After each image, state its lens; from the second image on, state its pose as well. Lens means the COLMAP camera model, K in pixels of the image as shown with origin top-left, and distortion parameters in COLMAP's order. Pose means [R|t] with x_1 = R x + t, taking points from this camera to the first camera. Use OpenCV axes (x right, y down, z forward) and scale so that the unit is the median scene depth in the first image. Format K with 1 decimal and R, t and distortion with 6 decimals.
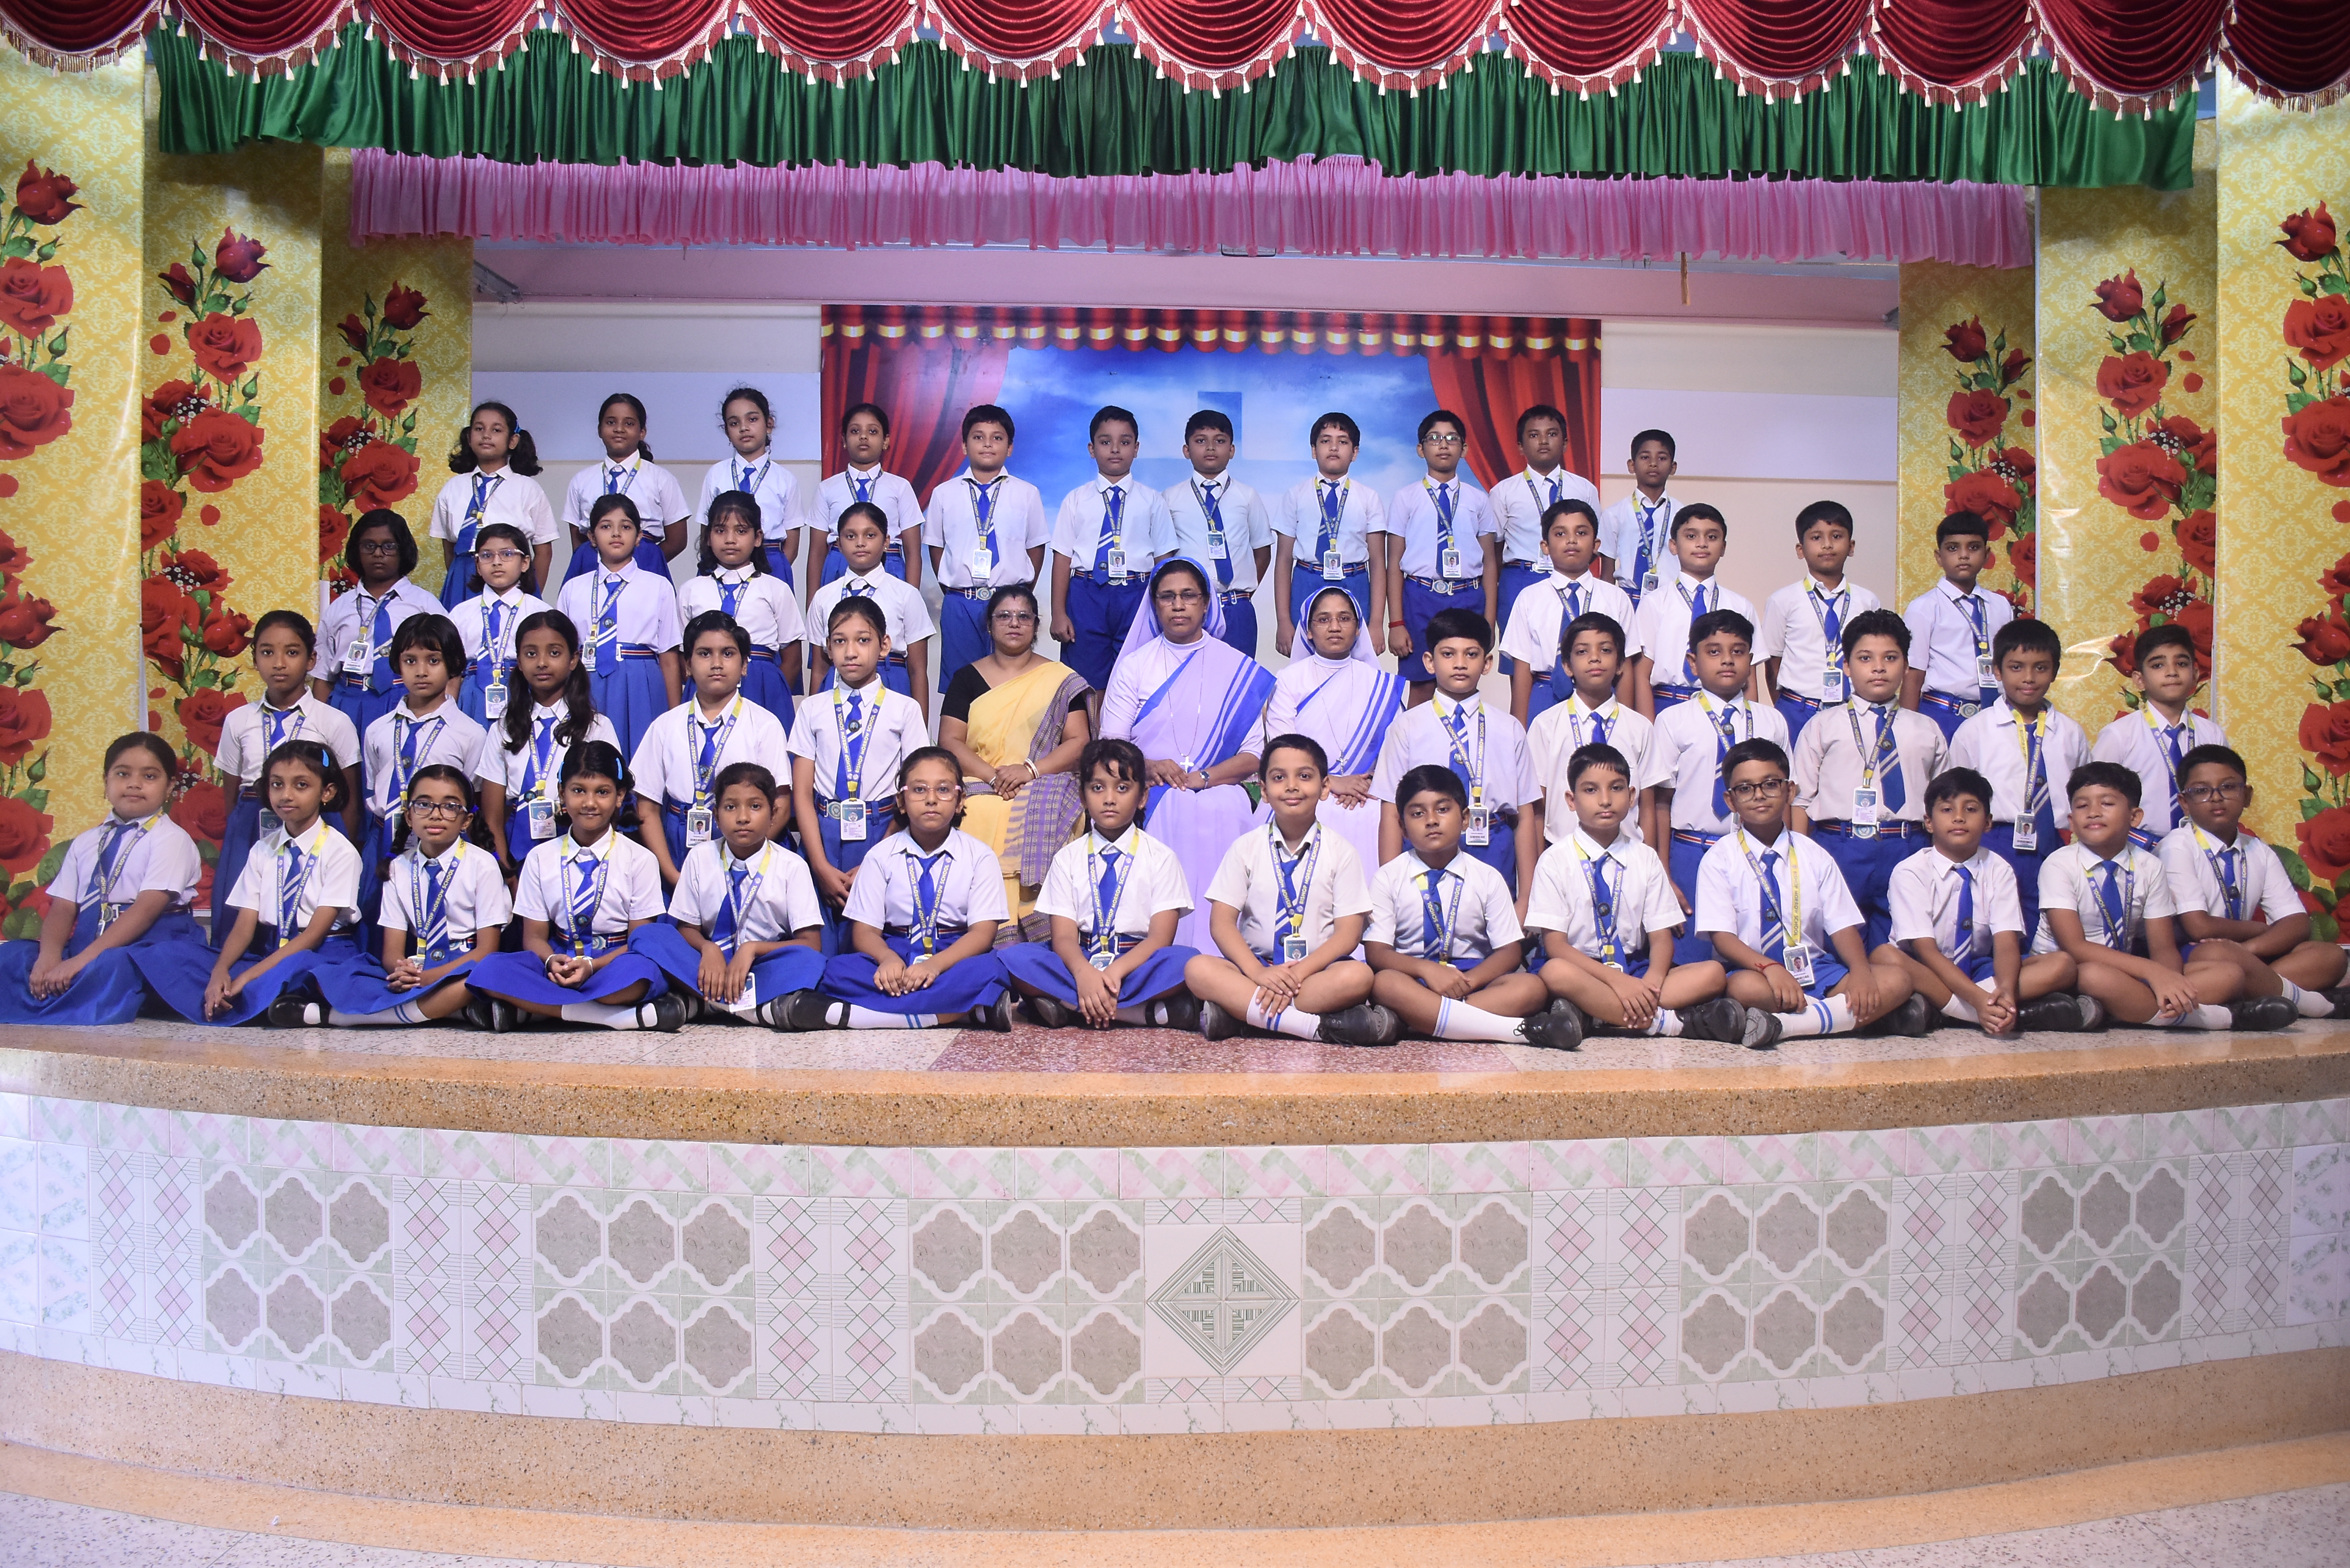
lens RADIAL K [[1878.9, 0, 1175.0], [0, 1878.9, 784.0], [0, 0, 1]] dist [-0.148040, 0.111343]
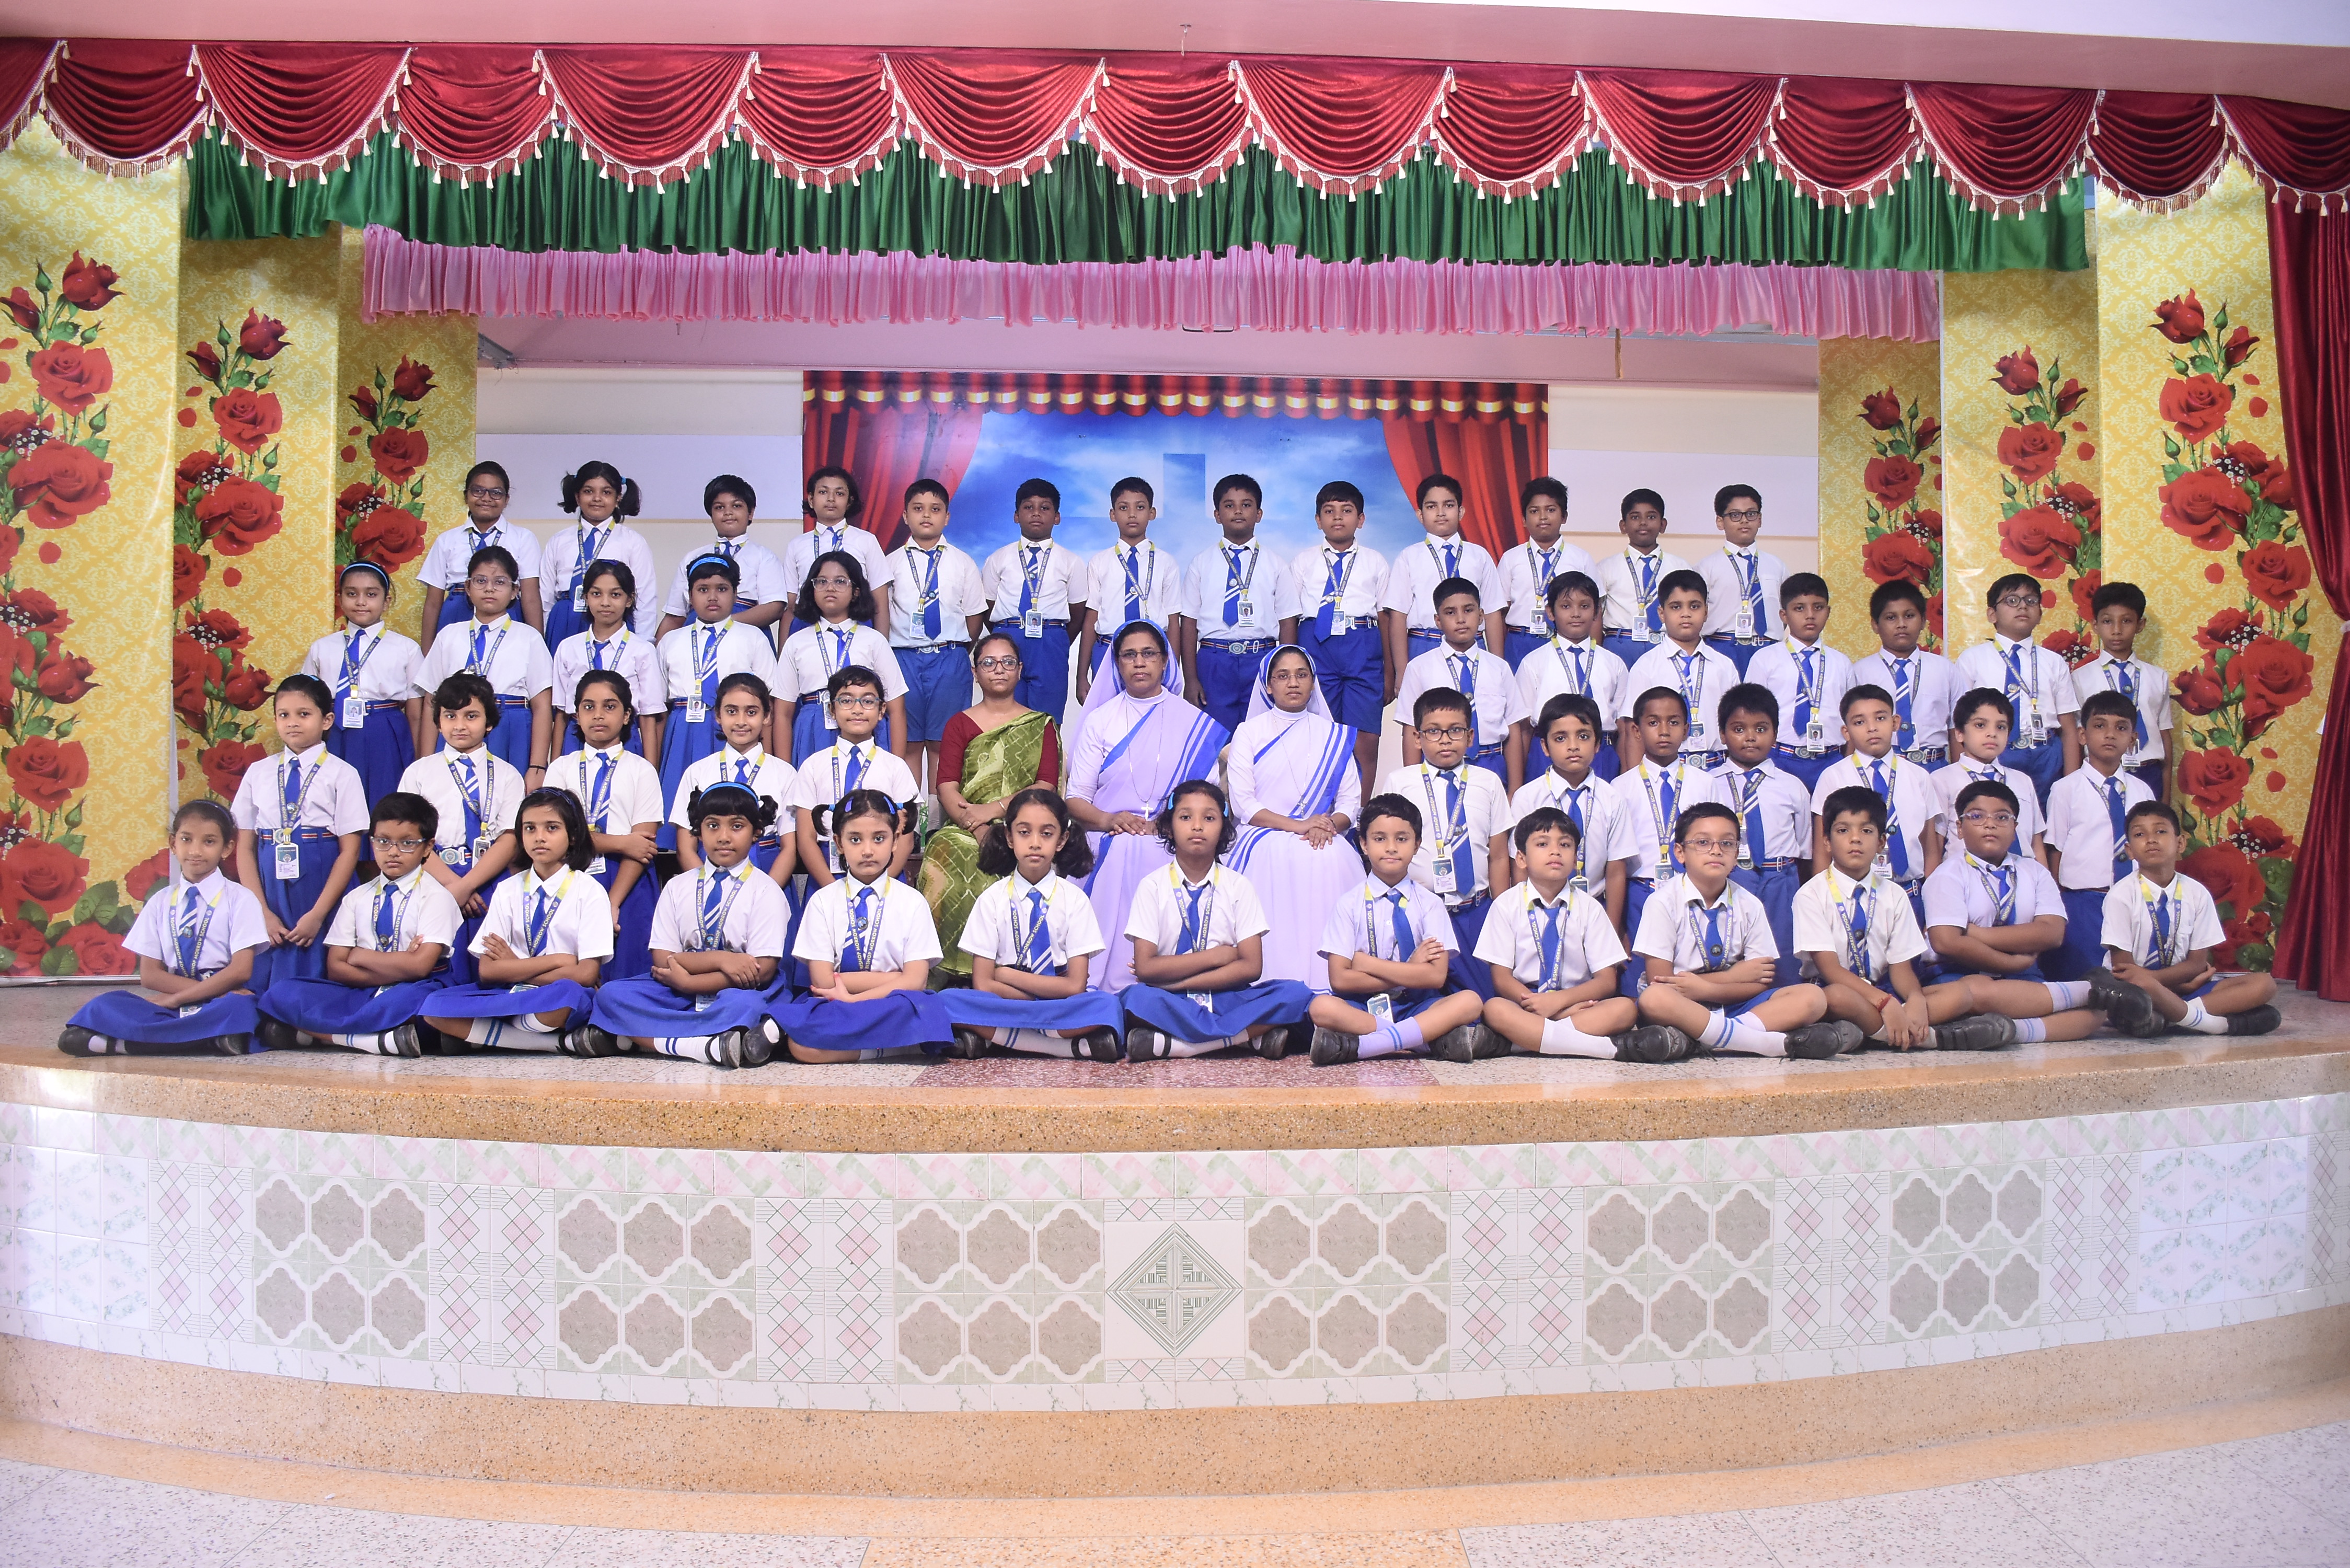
lens RADIAL K [[1878.0, 0, 1179.1], [0, 1878.0, 784.9], [0, 0, 1]] dist [-0.148820, 0.111891]
pose [[0.999871, -0.002279, 0.015902, 0.008400], [0.002646, 0.999730, -0.023102, -0.000262], [-0.015845, 0.023141, 0.999607, -0.092451]]
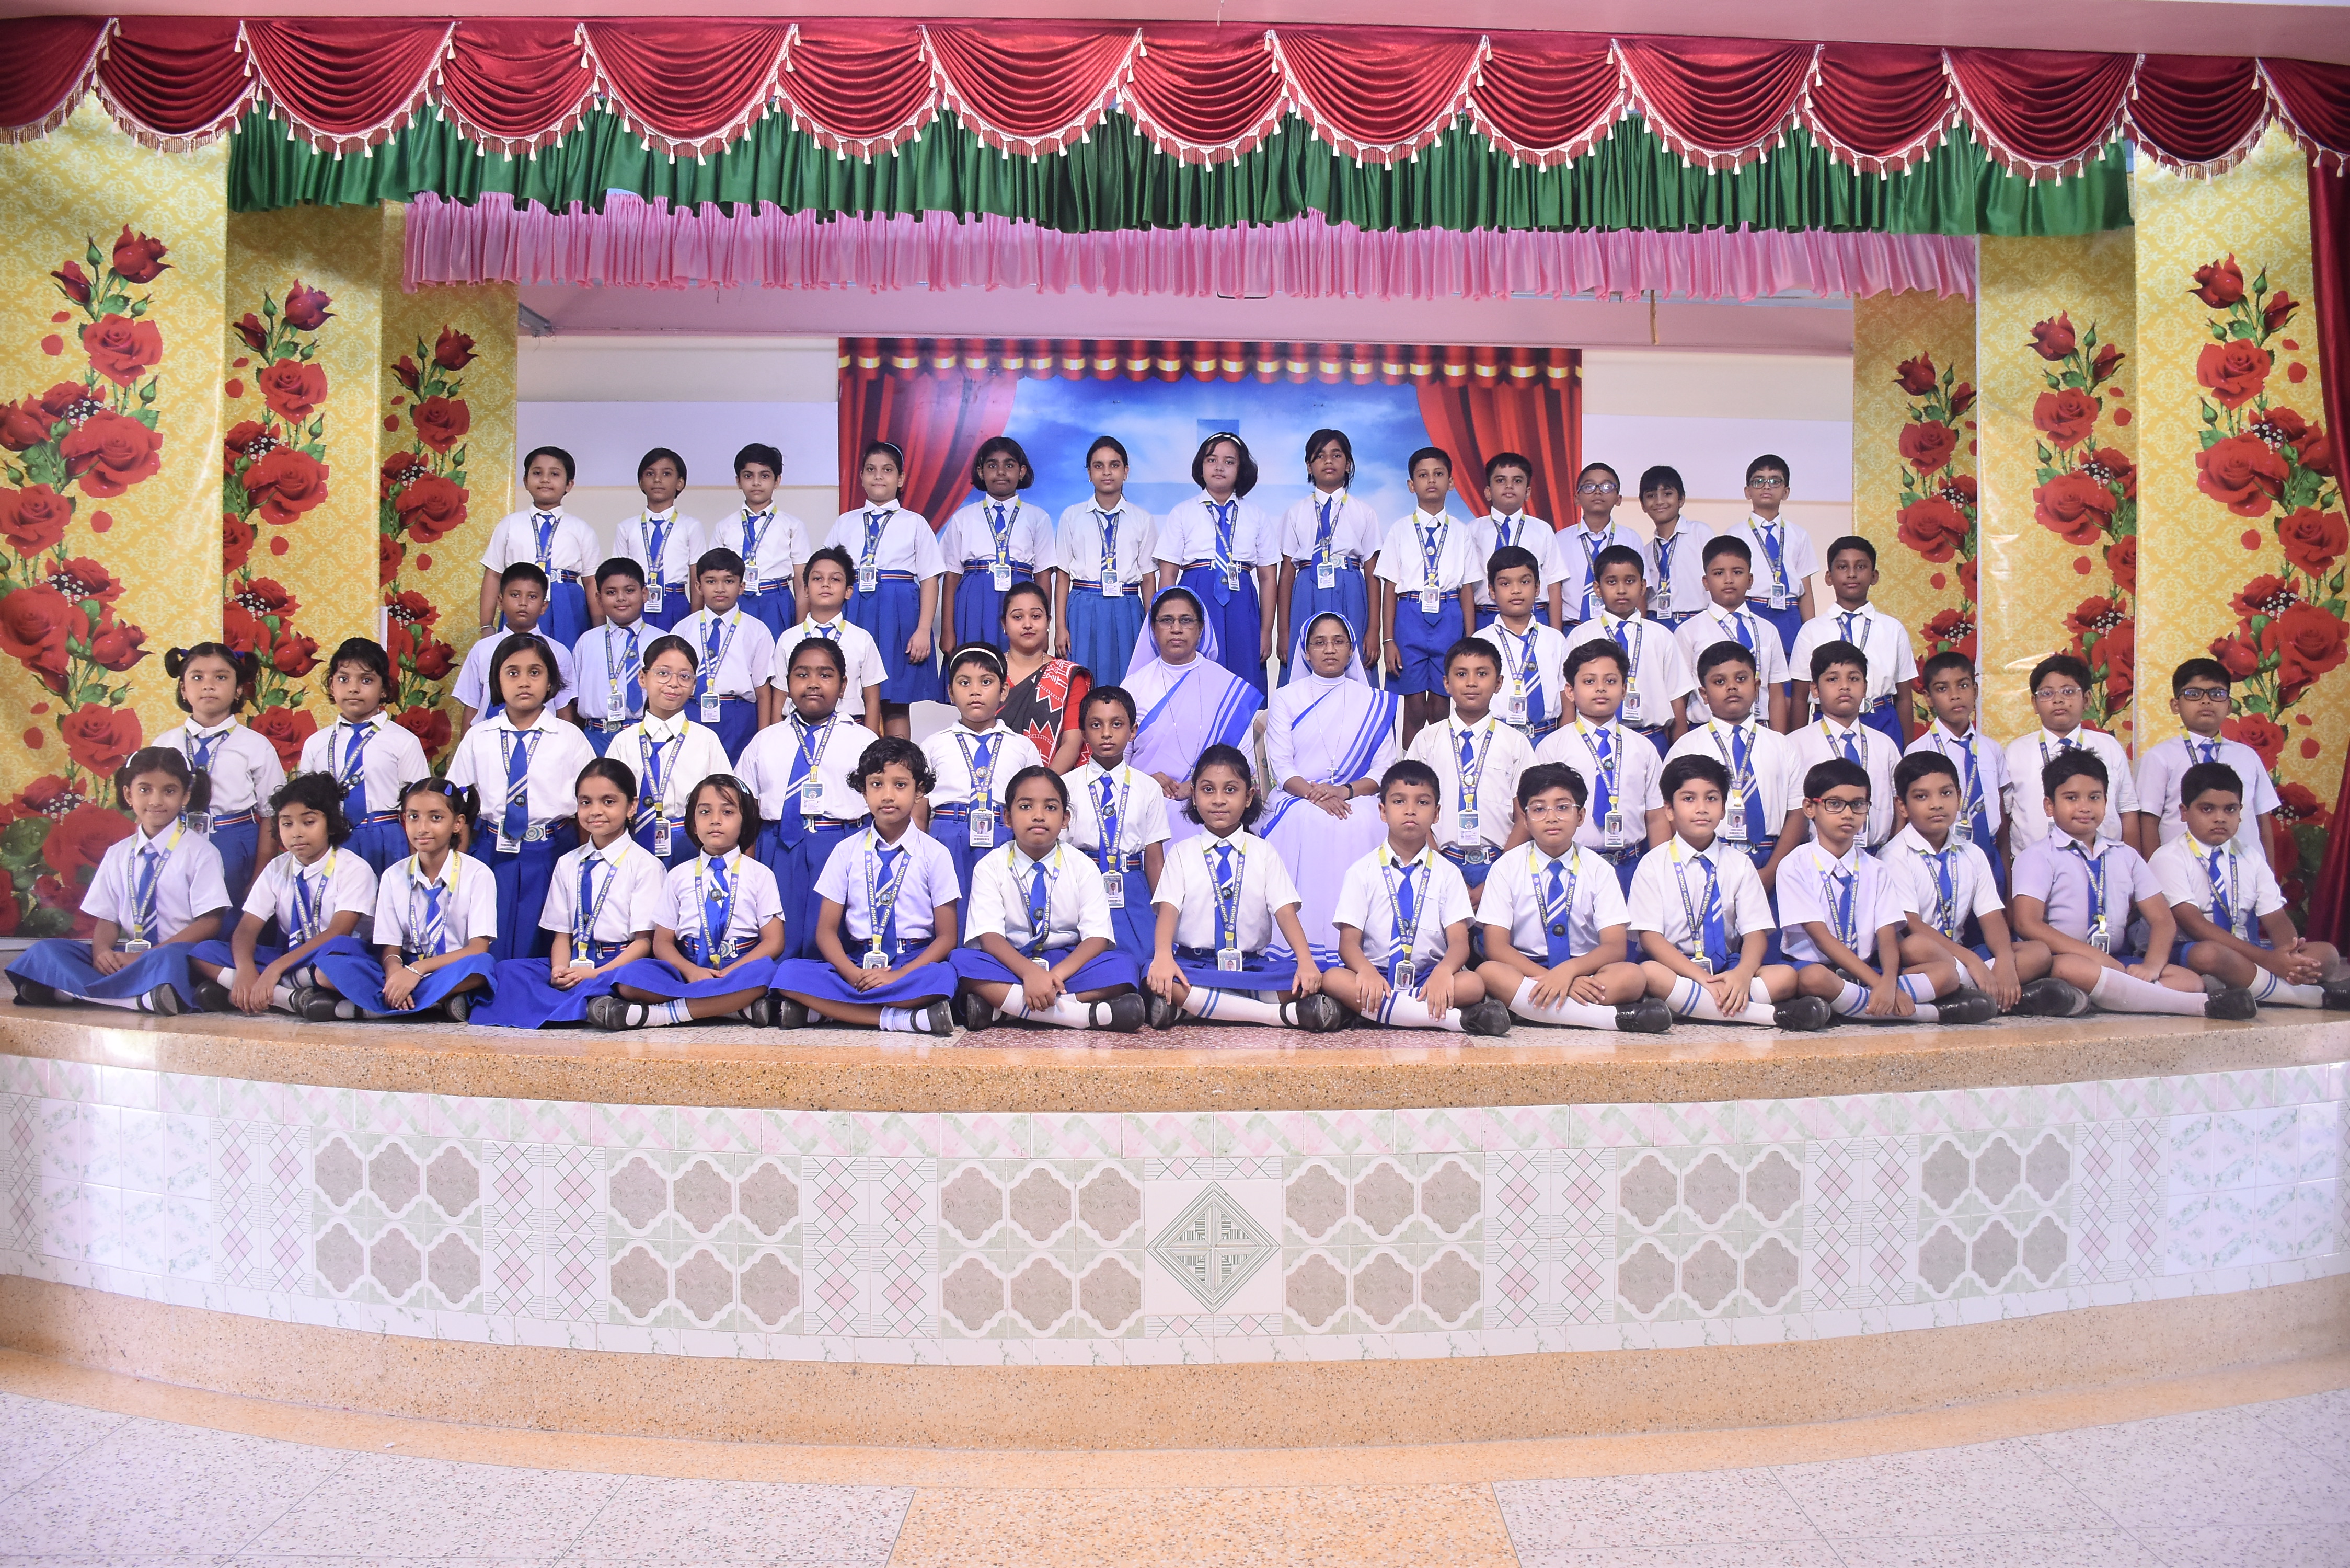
lens RADIAL K [[1878.9, 0, 1175.0], [0, 1878.9, 784.0], [0, 0, 1]] dist [-0.148040, 0.111343]
pose [[0.999995, -0.002030, -0.002571, 0.004369], [0.002019, 0.999989, -0.004303, -0.001052], [0.002580, 0.004298, 0.999987, -0.105408]]
